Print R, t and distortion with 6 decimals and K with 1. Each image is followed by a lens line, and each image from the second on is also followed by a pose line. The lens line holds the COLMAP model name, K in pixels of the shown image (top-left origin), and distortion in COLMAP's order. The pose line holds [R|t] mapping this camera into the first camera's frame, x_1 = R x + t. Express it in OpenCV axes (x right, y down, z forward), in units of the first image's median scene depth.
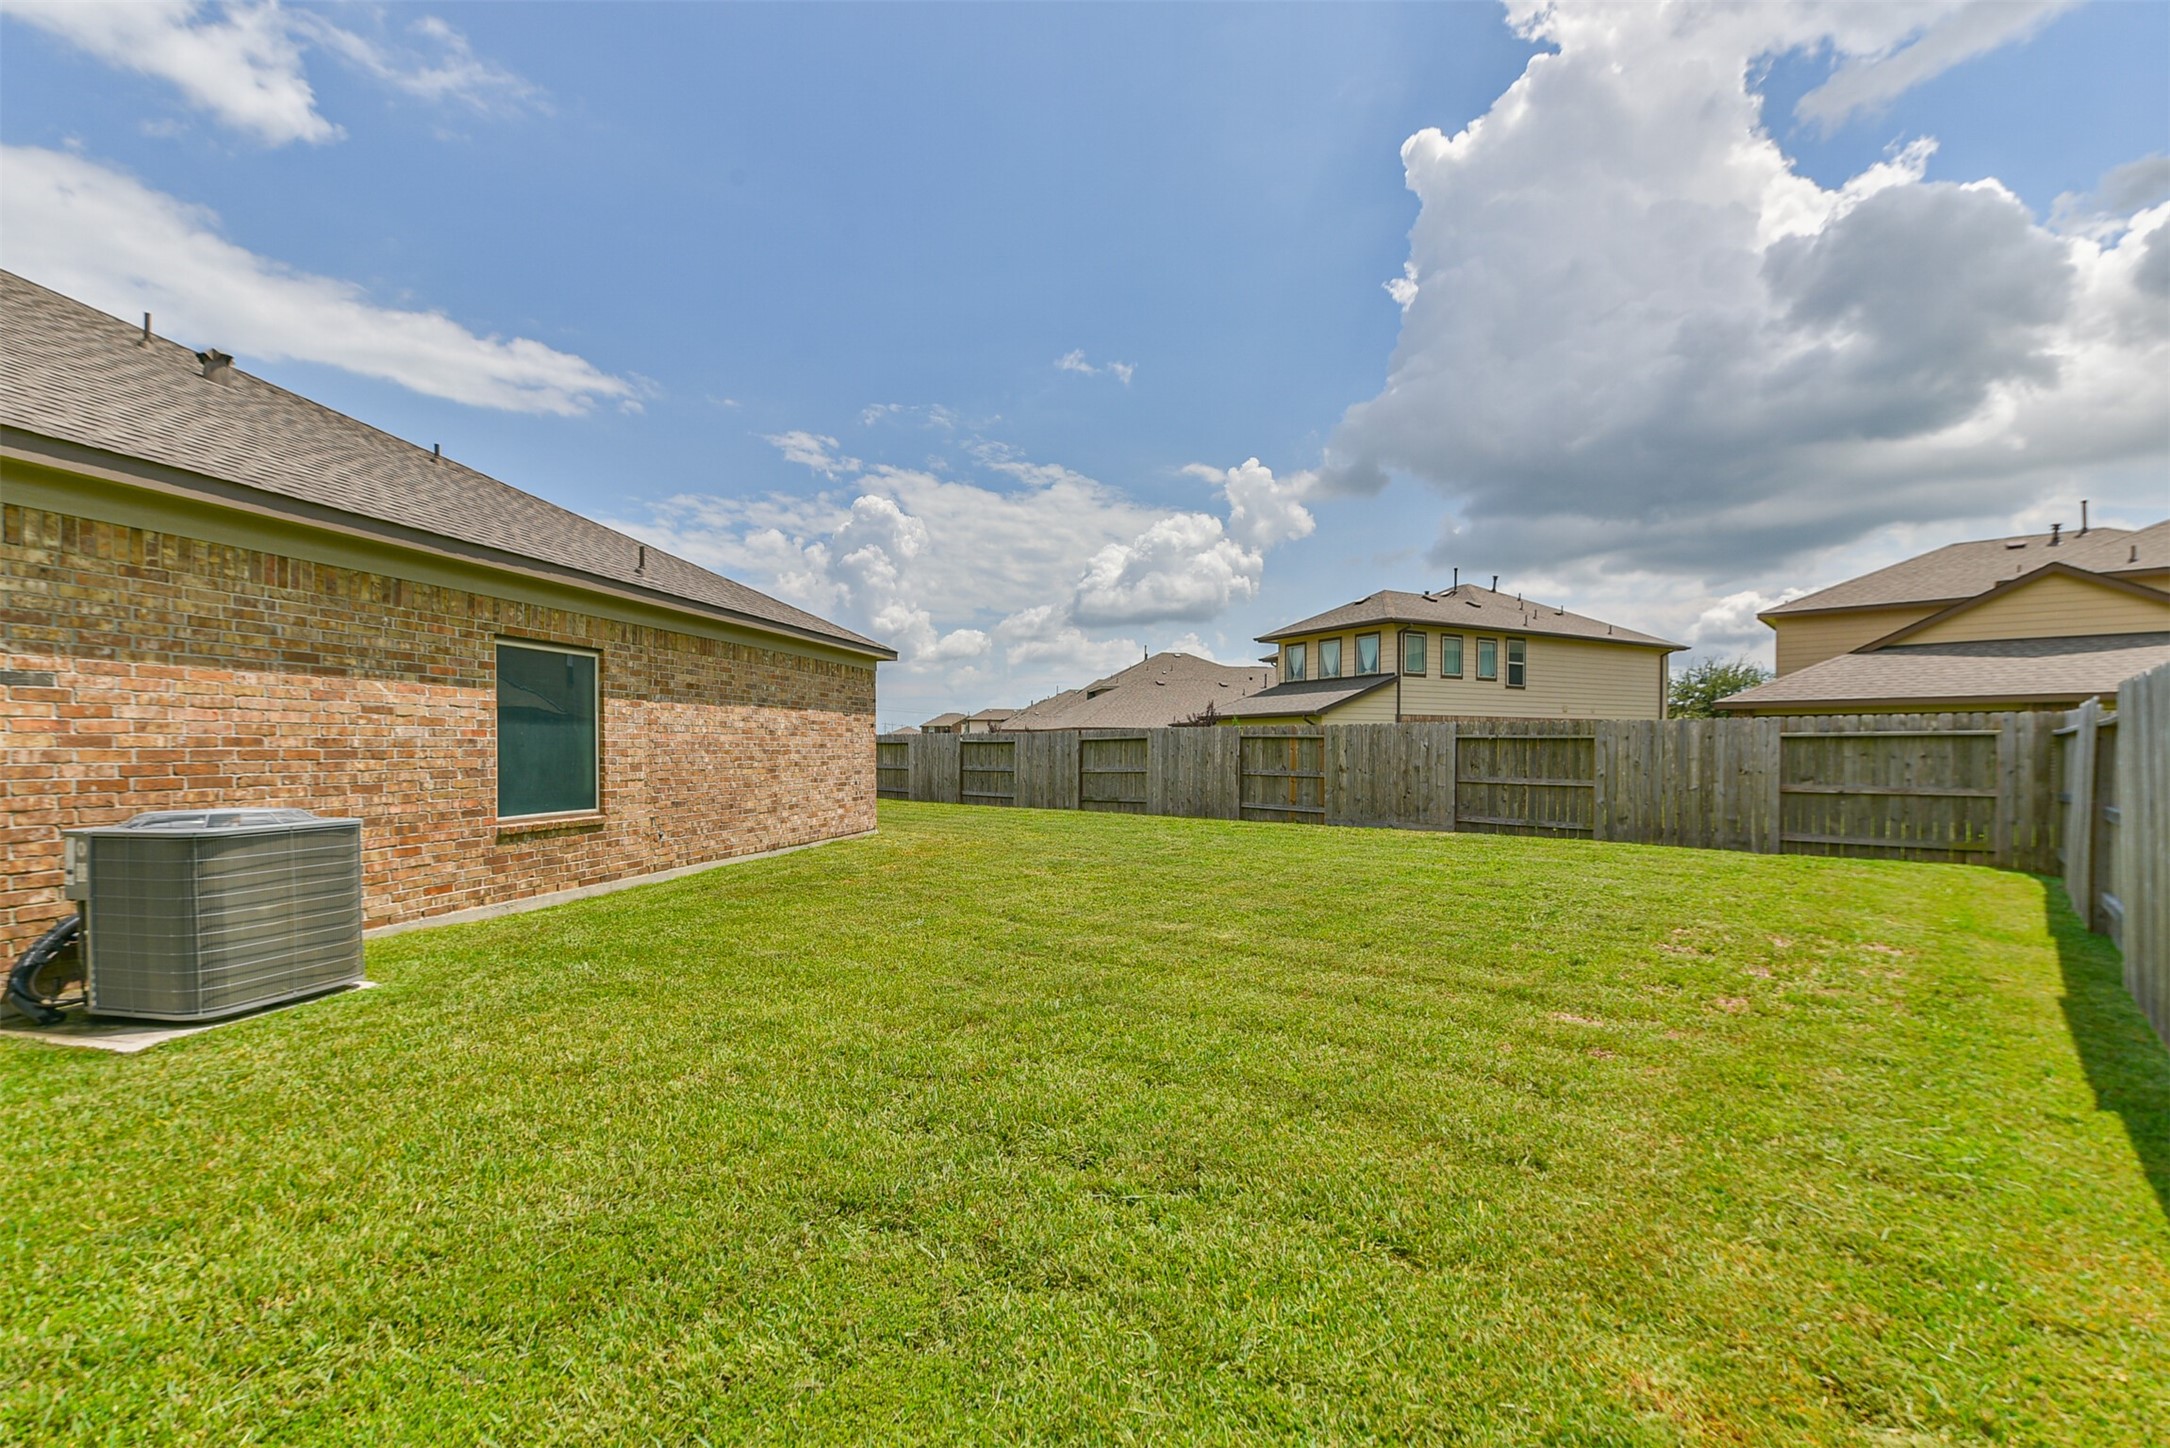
lens RADIAL K [[924.9, 0, 1083.7], [0, 924.9, 764.9], [0, 0, 1]] dist [0.003331, -0.007647]
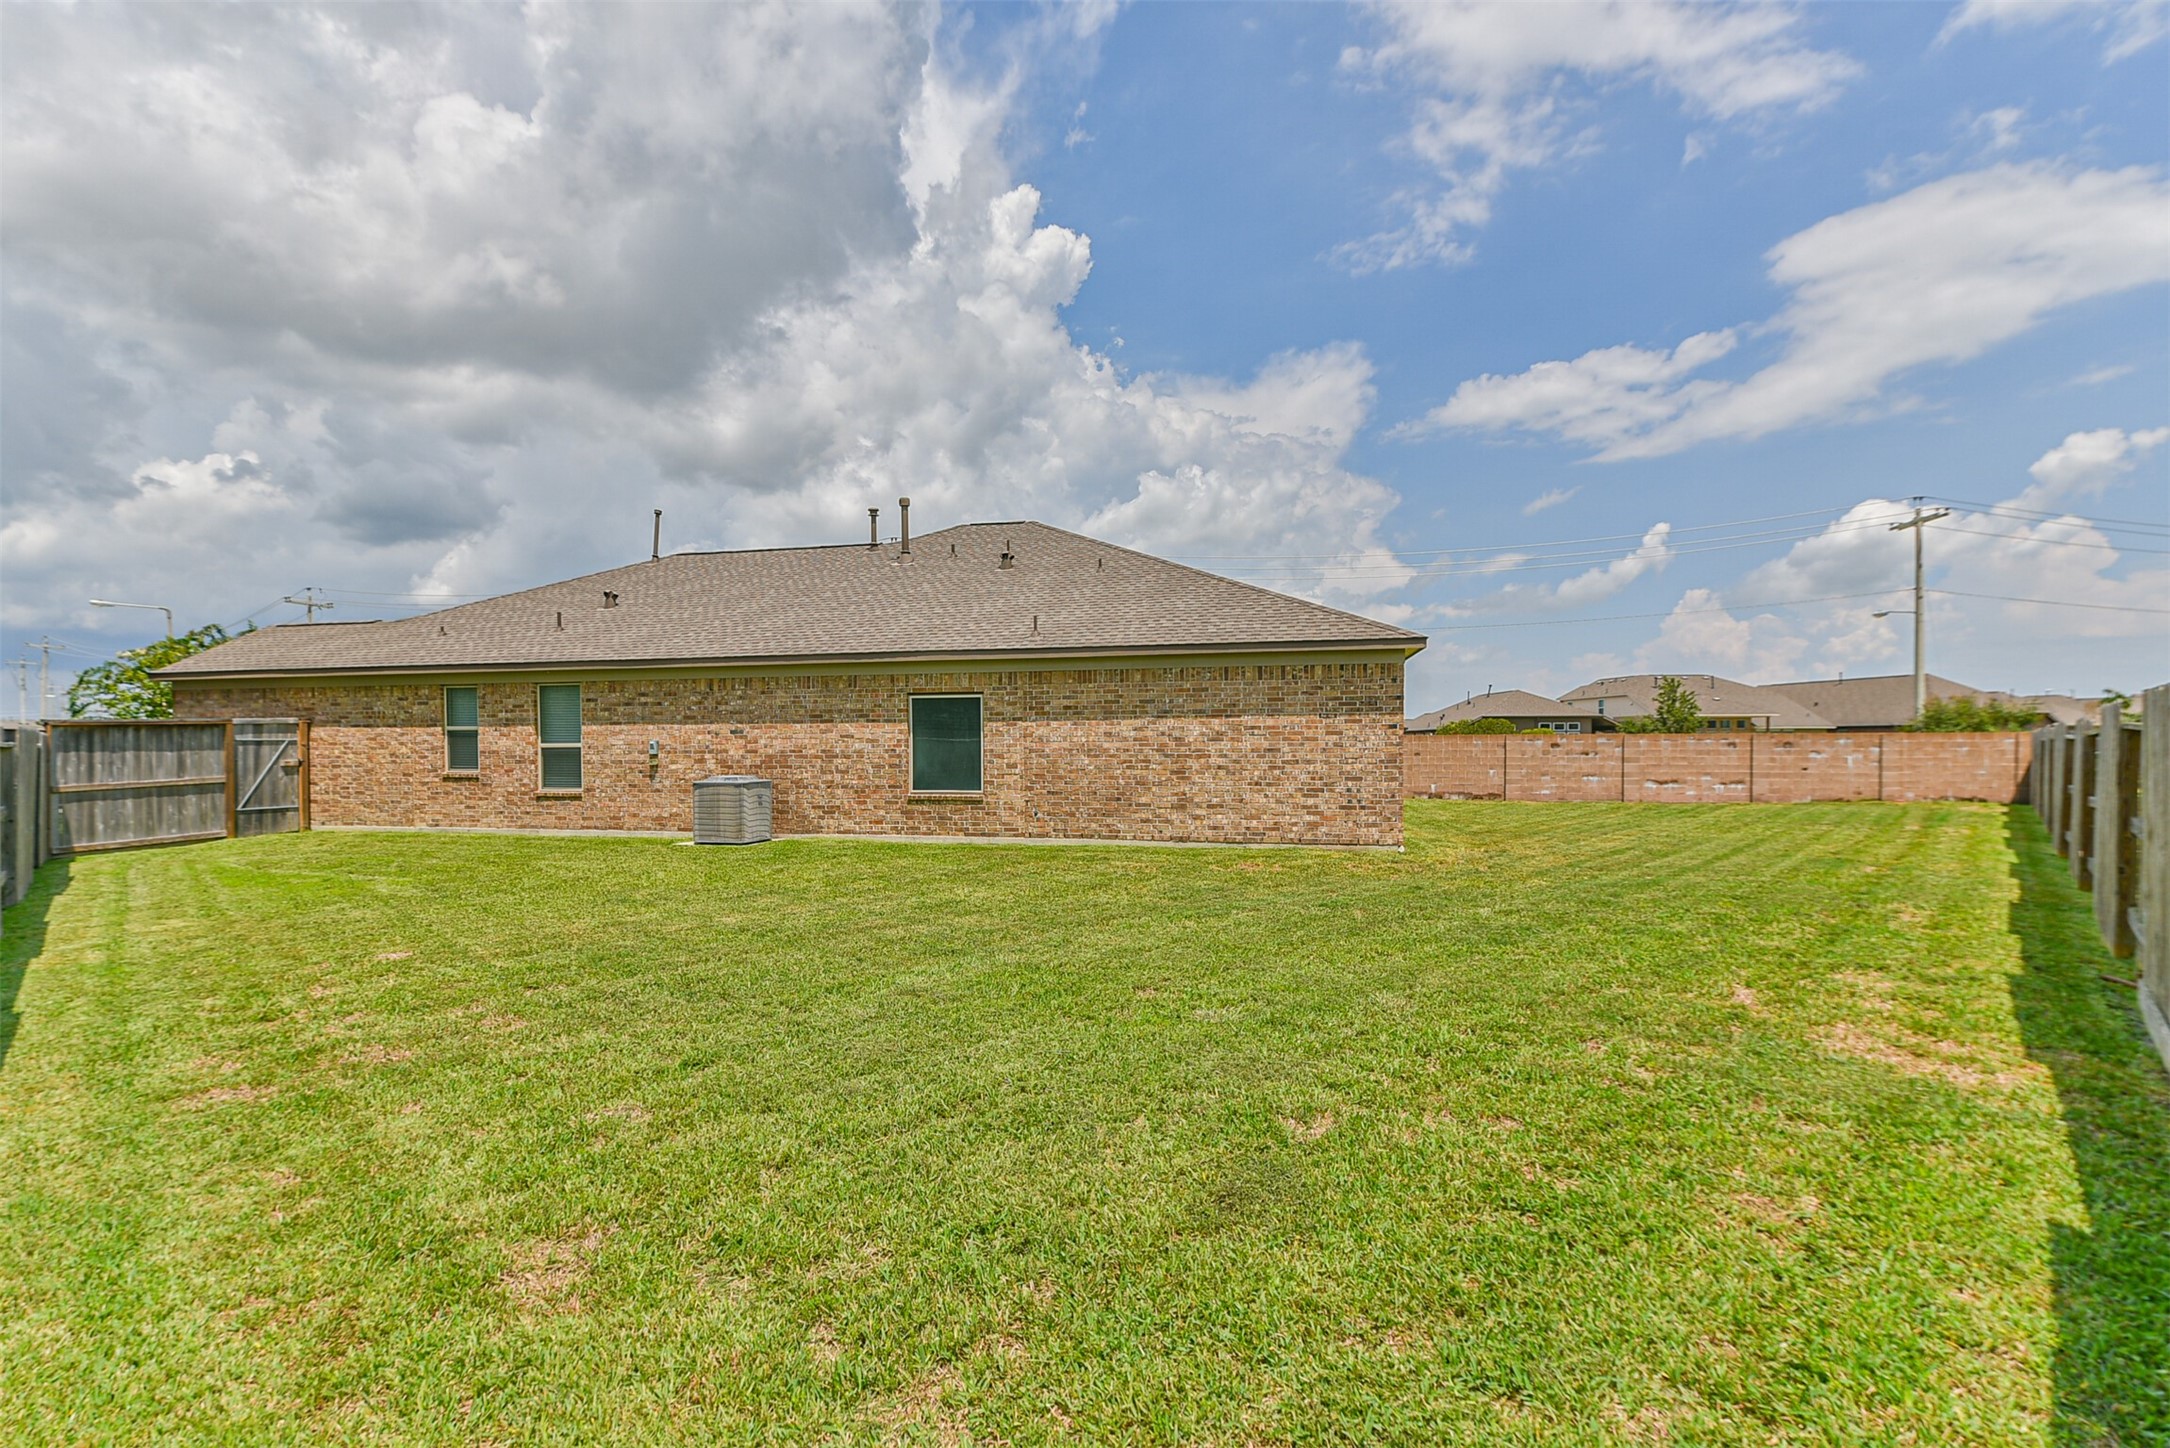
lens RADIAL K [[924.9, 0, 1083.7], [0, 924.9, 764.9], [0, 0, 1]] dist [0.003331, -0.007647]
pose [[-0.018356, 0.021817, -0.999593, 1.047661], [-0.013470, 0.999666, 0.022066, -0.034581], [0.999741, 0.013870, -0.018056, 1.164937]]
